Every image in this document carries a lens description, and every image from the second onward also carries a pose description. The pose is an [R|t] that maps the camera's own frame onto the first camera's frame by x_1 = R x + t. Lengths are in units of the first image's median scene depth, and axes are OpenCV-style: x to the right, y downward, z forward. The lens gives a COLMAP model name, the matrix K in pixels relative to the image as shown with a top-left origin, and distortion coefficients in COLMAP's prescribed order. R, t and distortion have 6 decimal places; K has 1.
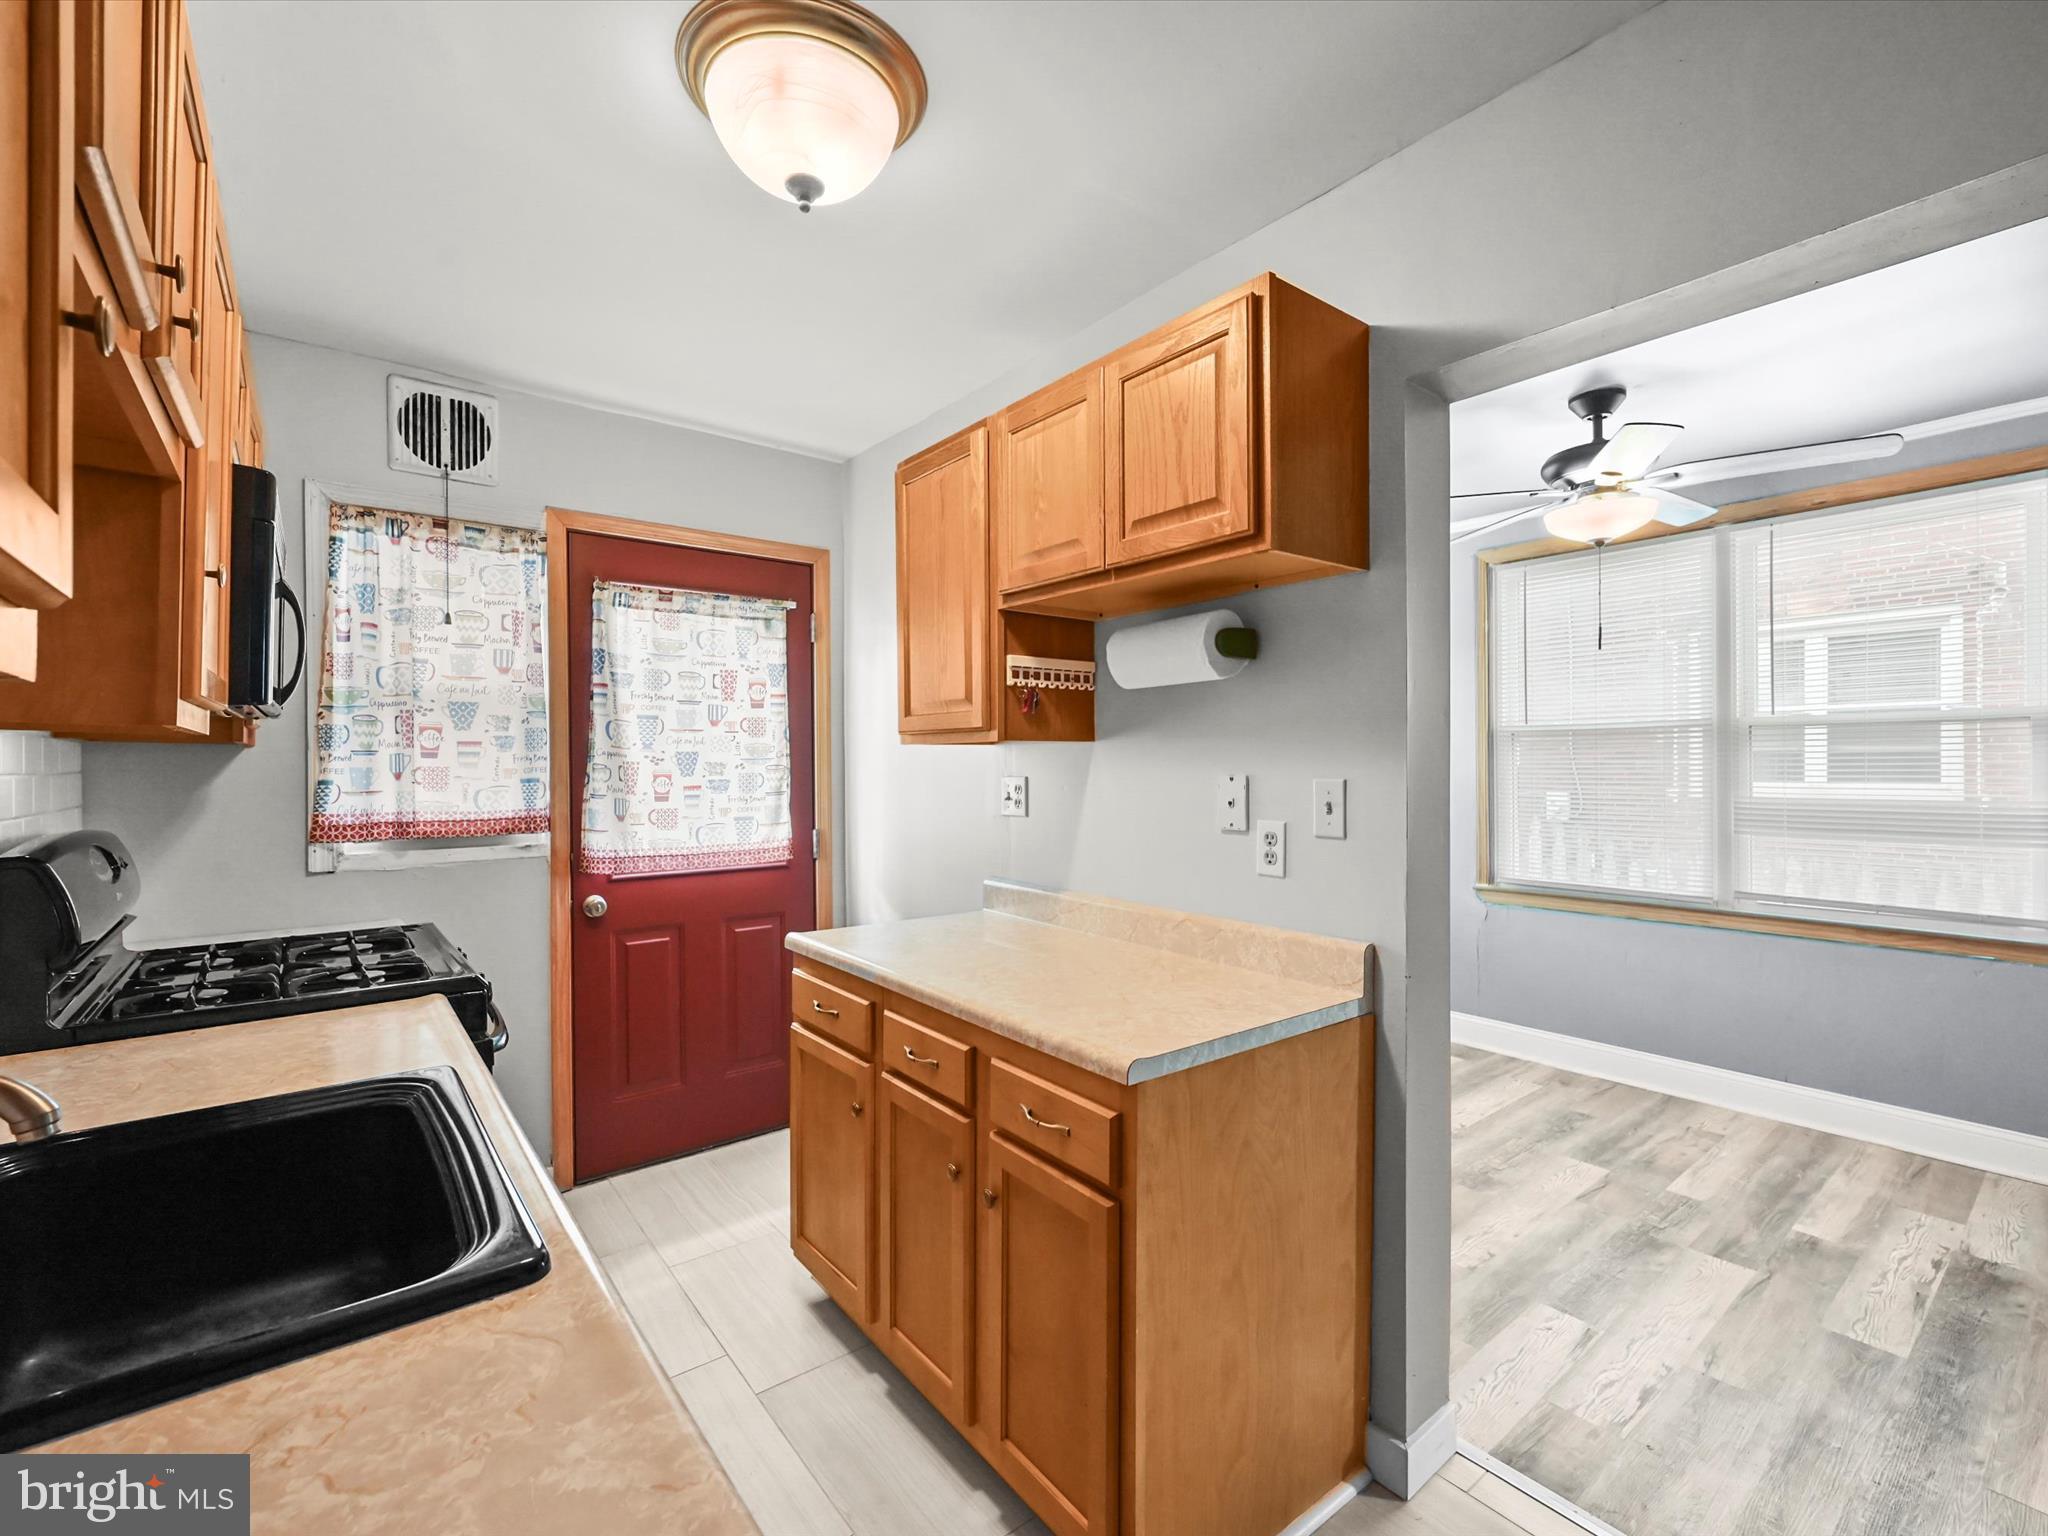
lens RADIAL K [[916.2, 0, 1016.5], [0, 916.2, 755.9], [0, 0, 1]] dist [-0.002030, 0.000176]
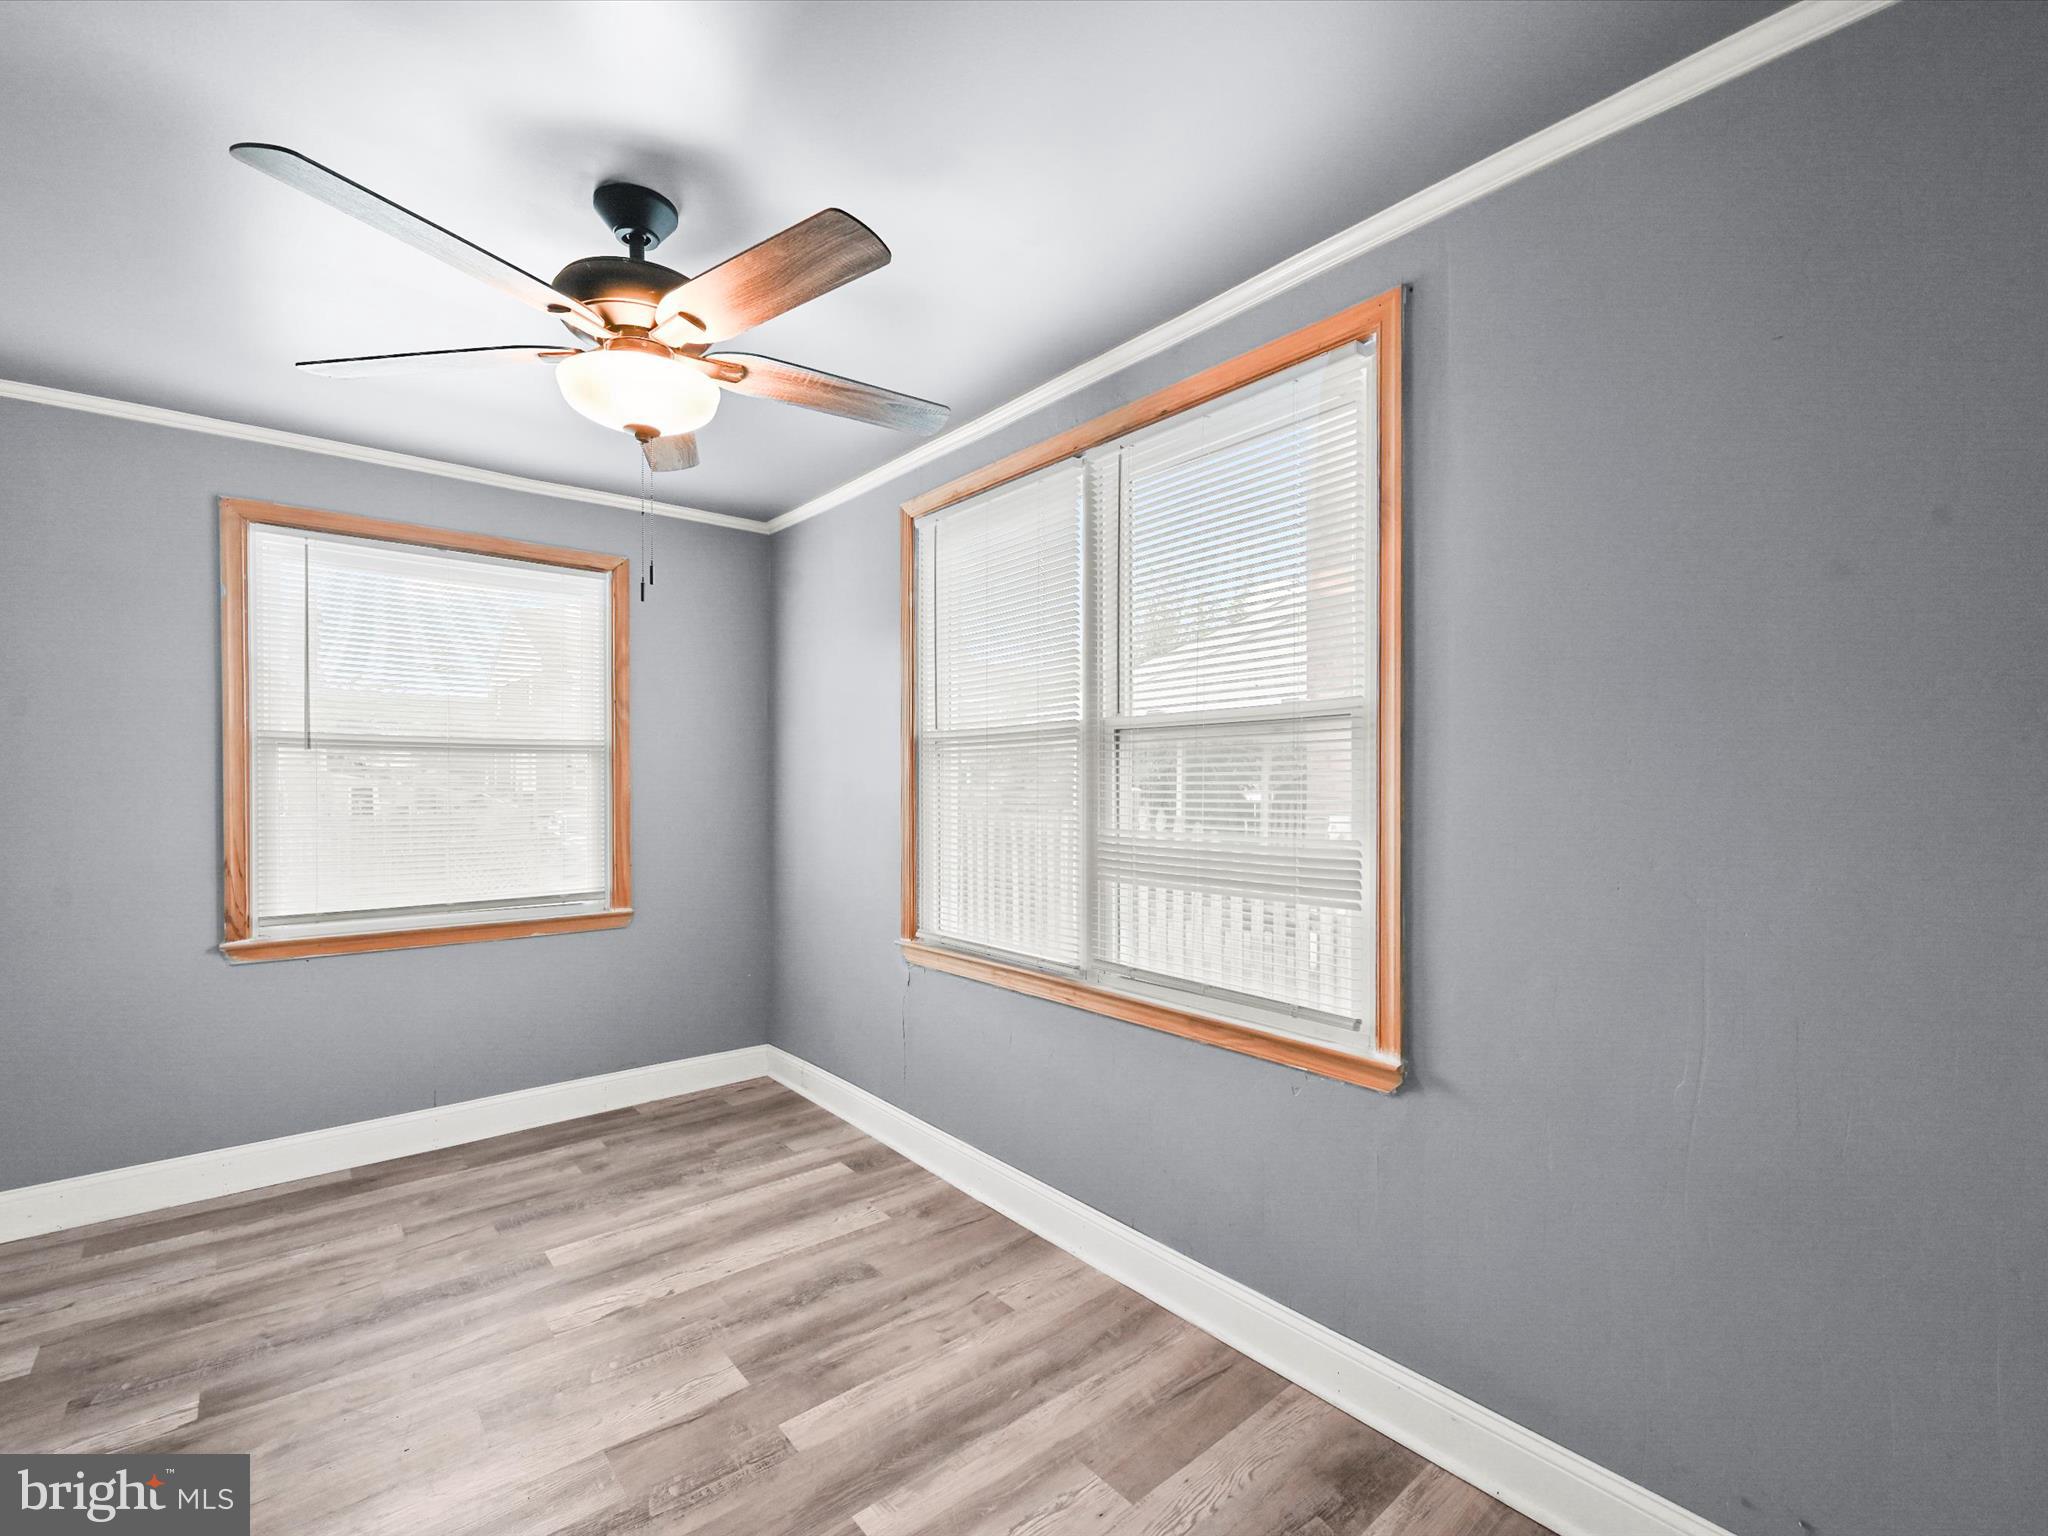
lens RADIAL K [[916.2, 0, 1039.8], [0, 916.2, 785.9], [0, 0, 1]] dist [-0.002030, 0.000176]
pose [[0.999906, -0.003633, 0.013256, 0.762084], [0.003417, 0.999862, 0.016264, -0.001087], [-0.013314, -0.016218, 0.999780, 0.290132]]
